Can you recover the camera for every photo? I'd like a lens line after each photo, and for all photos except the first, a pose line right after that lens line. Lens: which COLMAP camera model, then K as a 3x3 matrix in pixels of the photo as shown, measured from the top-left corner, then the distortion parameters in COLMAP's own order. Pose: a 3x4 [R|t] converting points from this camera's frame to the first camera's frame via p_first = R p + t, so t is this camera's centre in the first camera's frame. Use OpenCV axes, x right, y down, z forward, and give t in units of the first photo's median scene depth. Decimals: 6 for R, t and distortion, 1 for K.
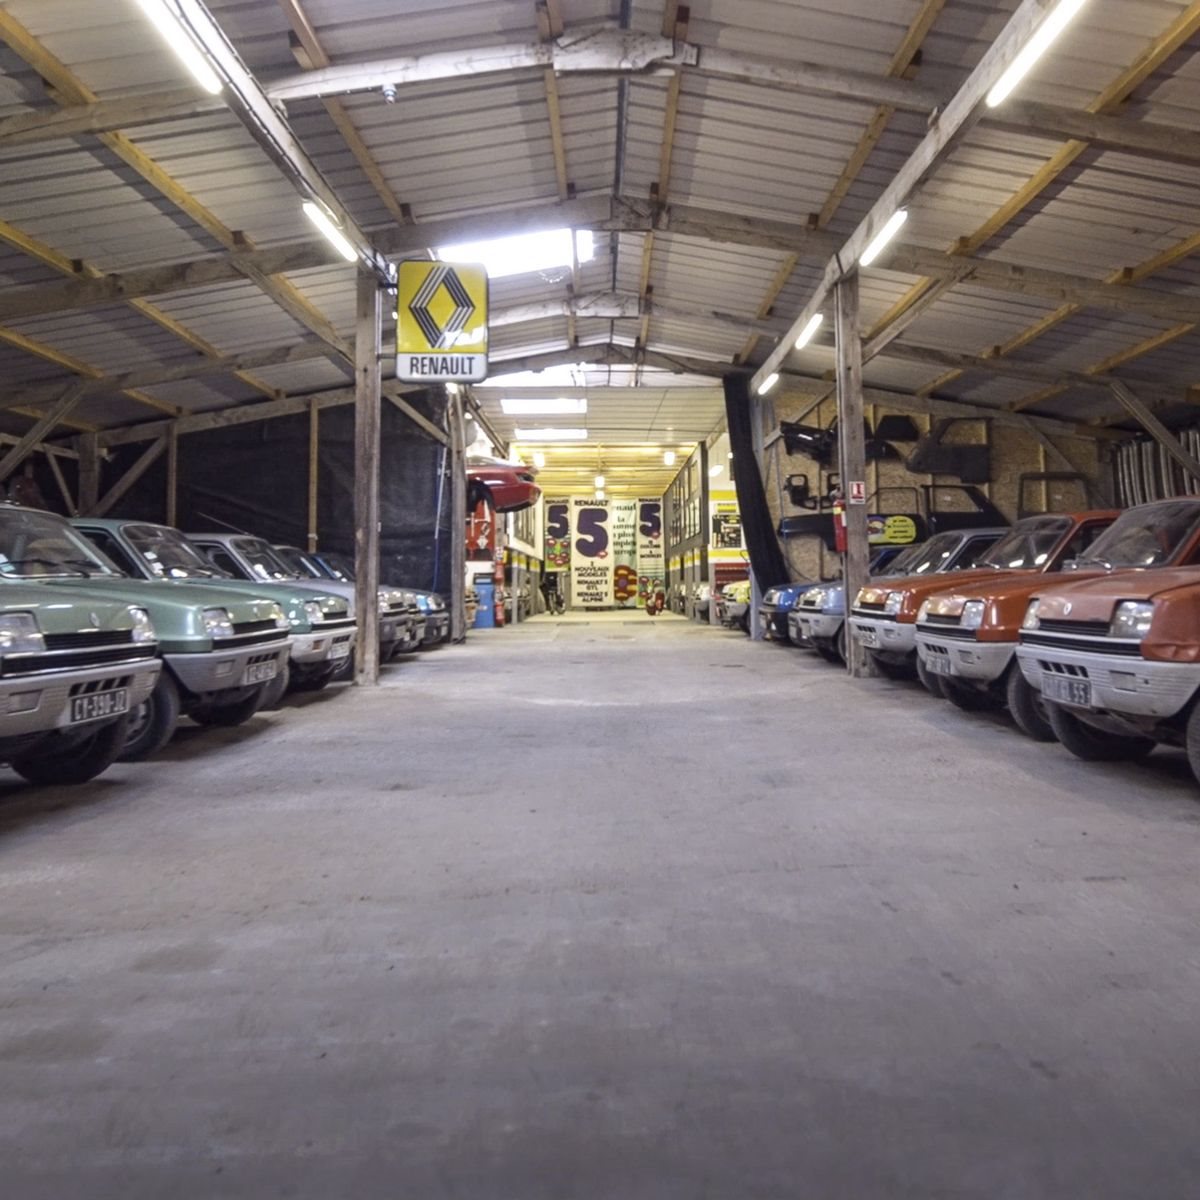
lens RADIAL K [[1067.3, 0, 651.2], [0, 1067.3, 466.1], [0, 0, 1]] dist [-0.029645, -0.006934]
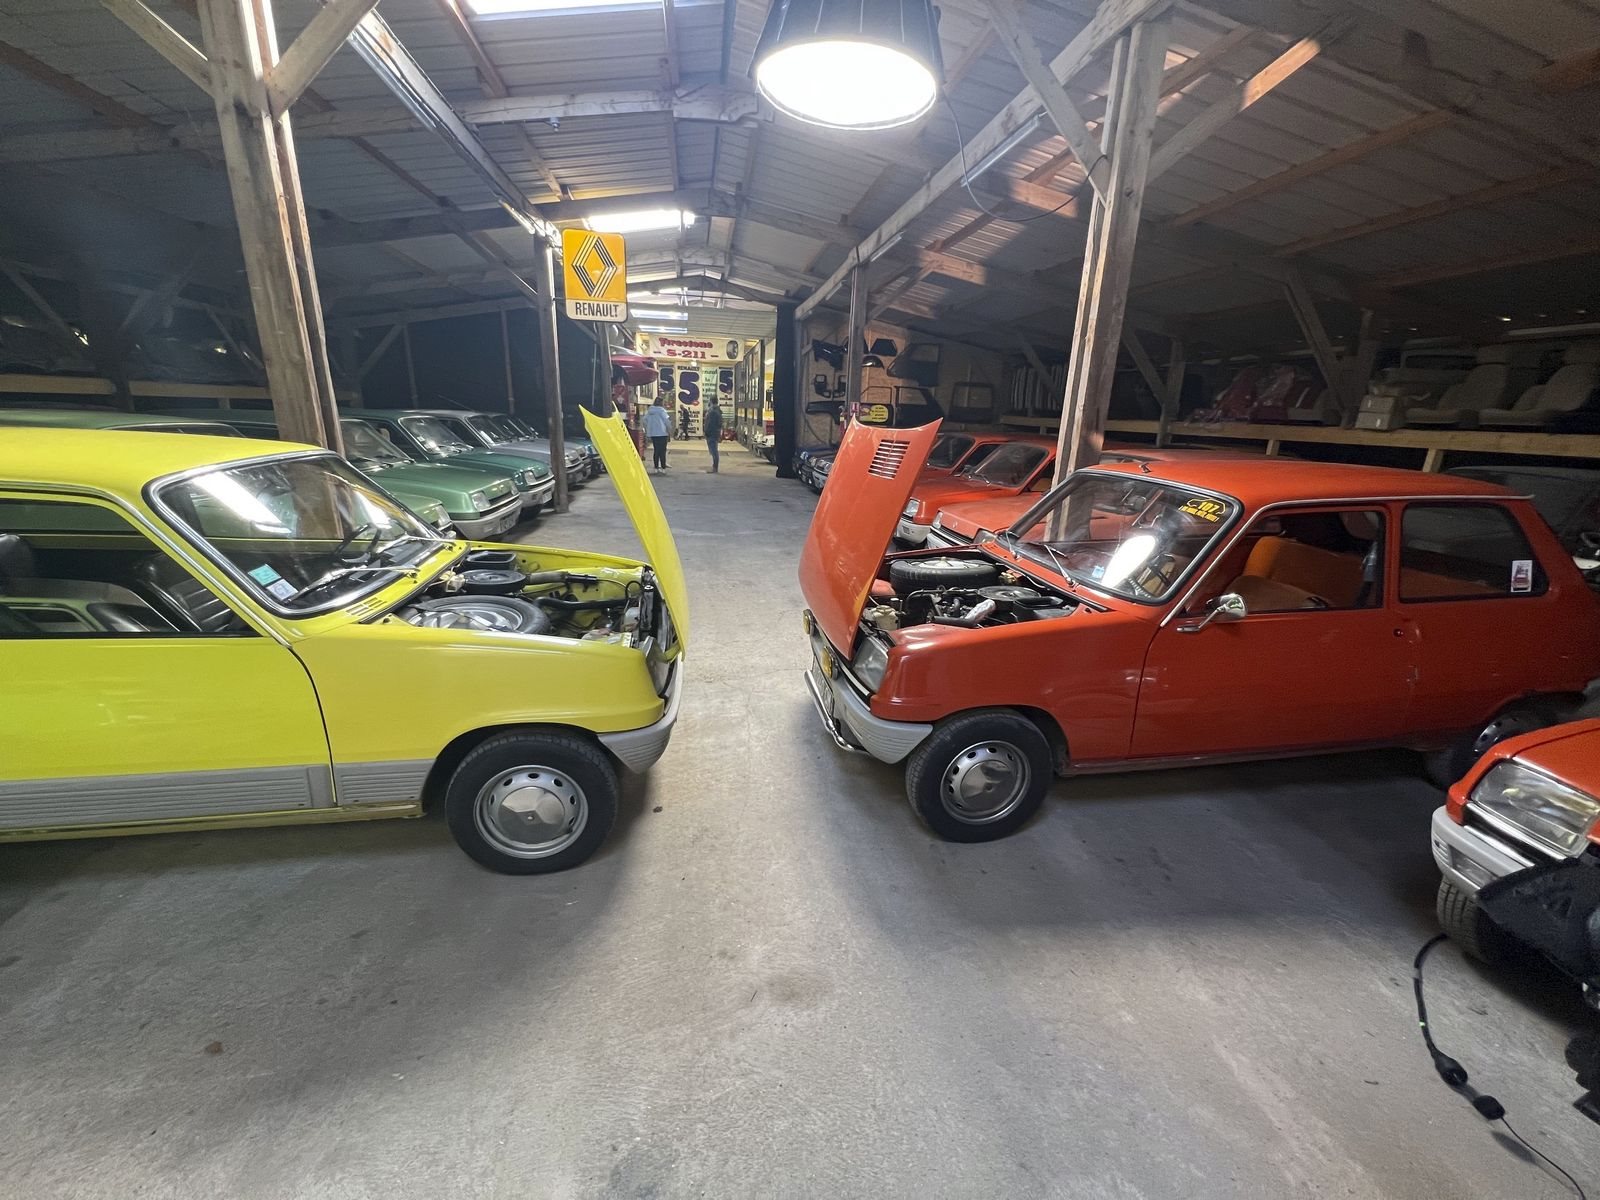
lens RADIAL K [[647.2, 0, 793.6], [0, 647.2, 599.8], [0, 0, 1]] dist [0.000297, -0.000866]
pose [[0.993497, 0.018055, 0.112414, -0.007290], [-0.060055, 0.921924, 0.382688, -0.050570], [-0.096728, -0.386950, 0.917013, -0.026536]]
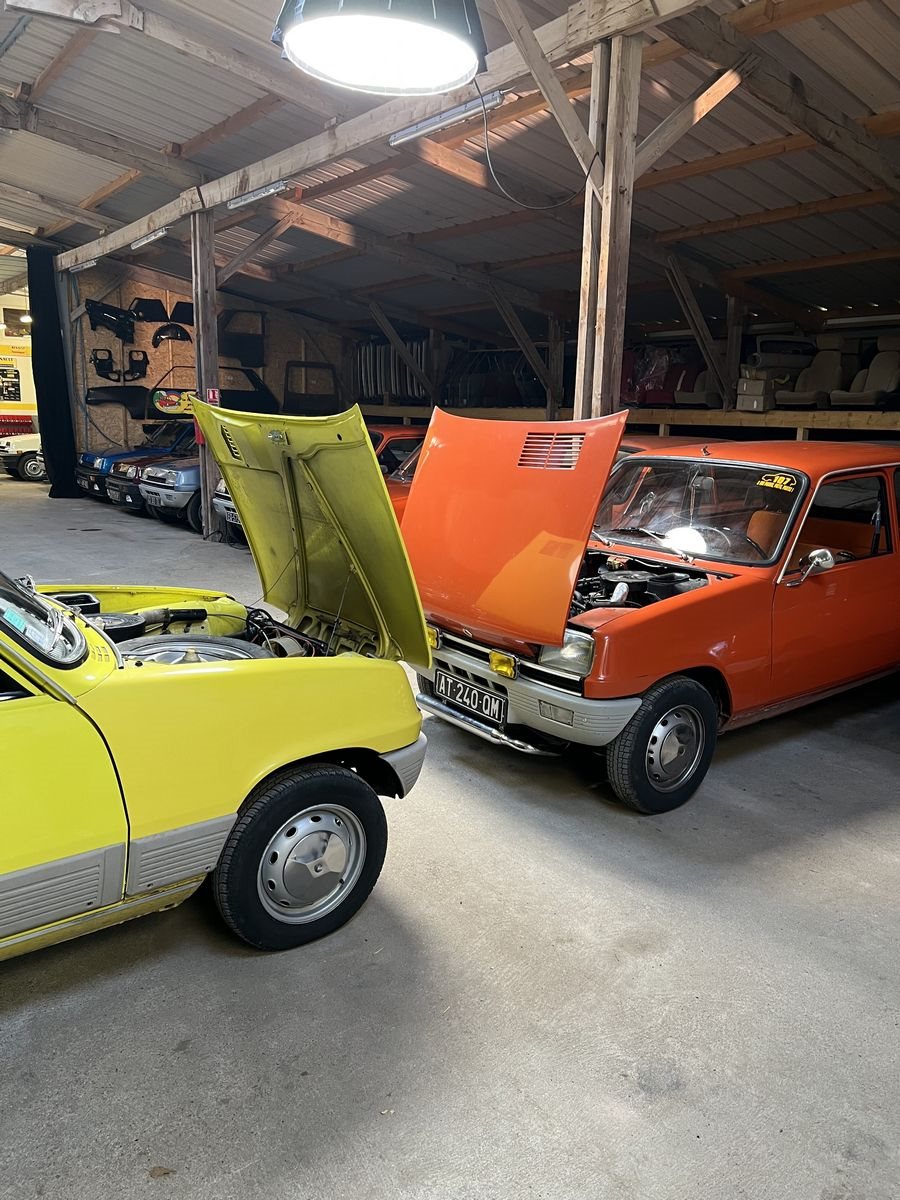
lens RADIAL K [[914.1, 0, 450.7], [0, 914.1, 607.3], [0, 0, 1]] dist [0.036781, -0.032454]
pose [[0.829304, -0.088023, 0.551822, -0.119631], [-0.092480, 0.952279, 0.290883, -0.049759], [-0.551092, -0.292263, 0.781588, -0.046012]]
